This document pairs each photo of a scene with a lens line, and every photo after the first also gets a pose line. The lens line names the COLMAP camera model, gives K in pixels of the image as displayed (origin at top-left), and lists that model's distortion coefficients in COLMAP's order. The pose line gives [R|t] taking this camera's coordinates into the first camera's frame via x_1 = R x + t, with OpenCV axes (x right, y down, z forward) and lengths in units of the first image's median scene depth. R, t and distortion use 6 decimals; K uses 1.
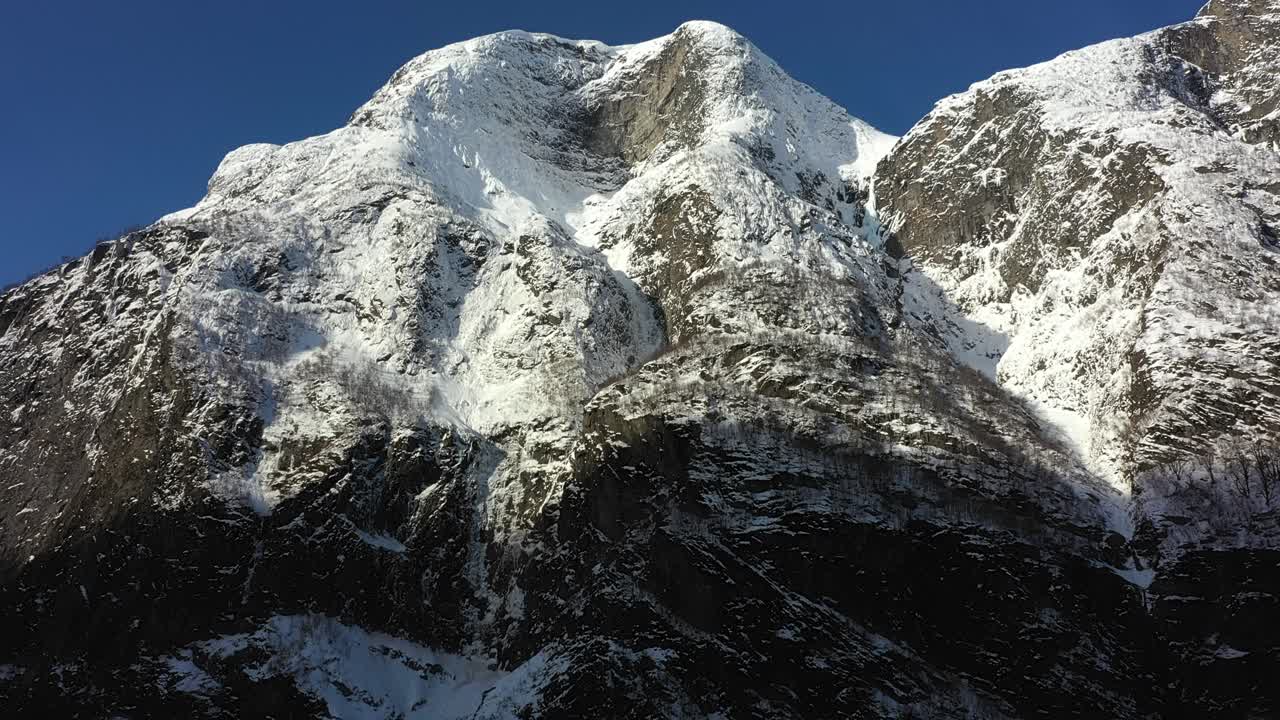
lens RADIAL K [[1026.5, 0, 620.8], [0, 1026.5, 324.0], [0, 0, 1]] dist [-0.001372, -0.000641]
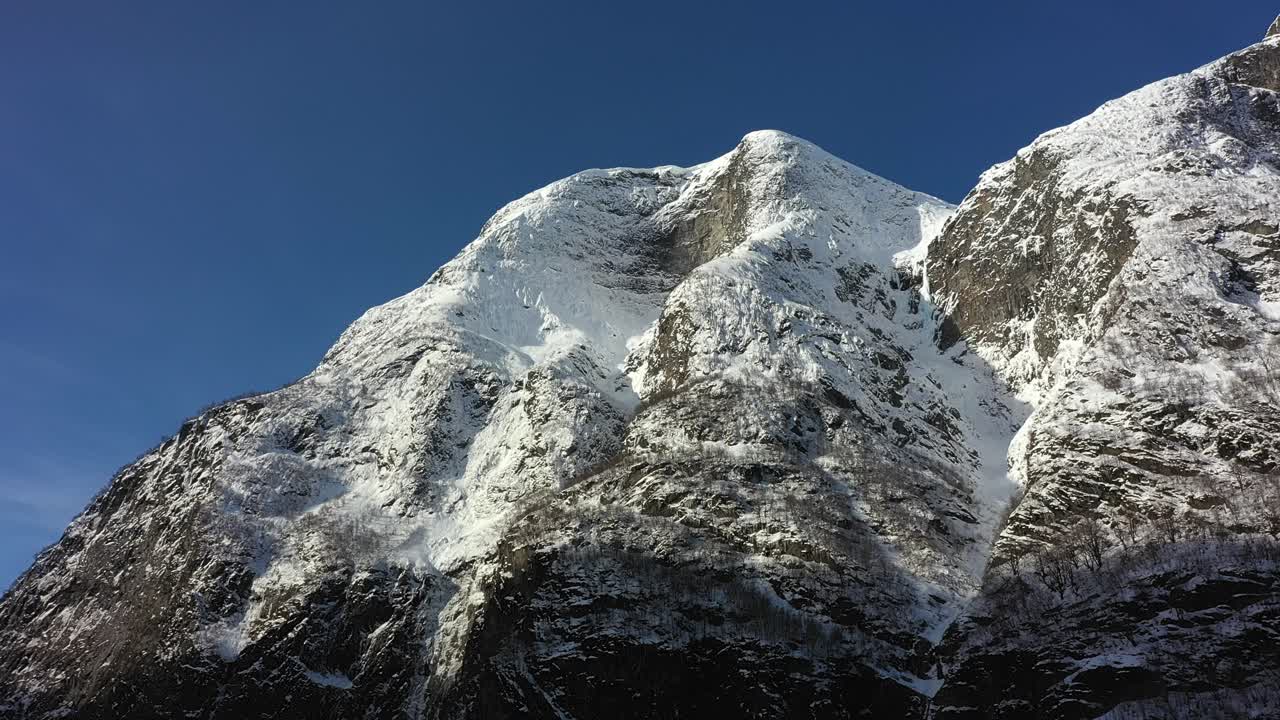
lens RADIAL K [[1026.5, 0, 620.8], [0, 1026.5, 324.0], [0, 0, 1]] dist [-0.001372, -0.000641]
pose [[0.962324, -0.131410, -0.238040, 0.269085], [0.105881, 0.987462, -0.117082, -0.000943], [0.250441, 0.087467, 0.964173, -0.004462]]
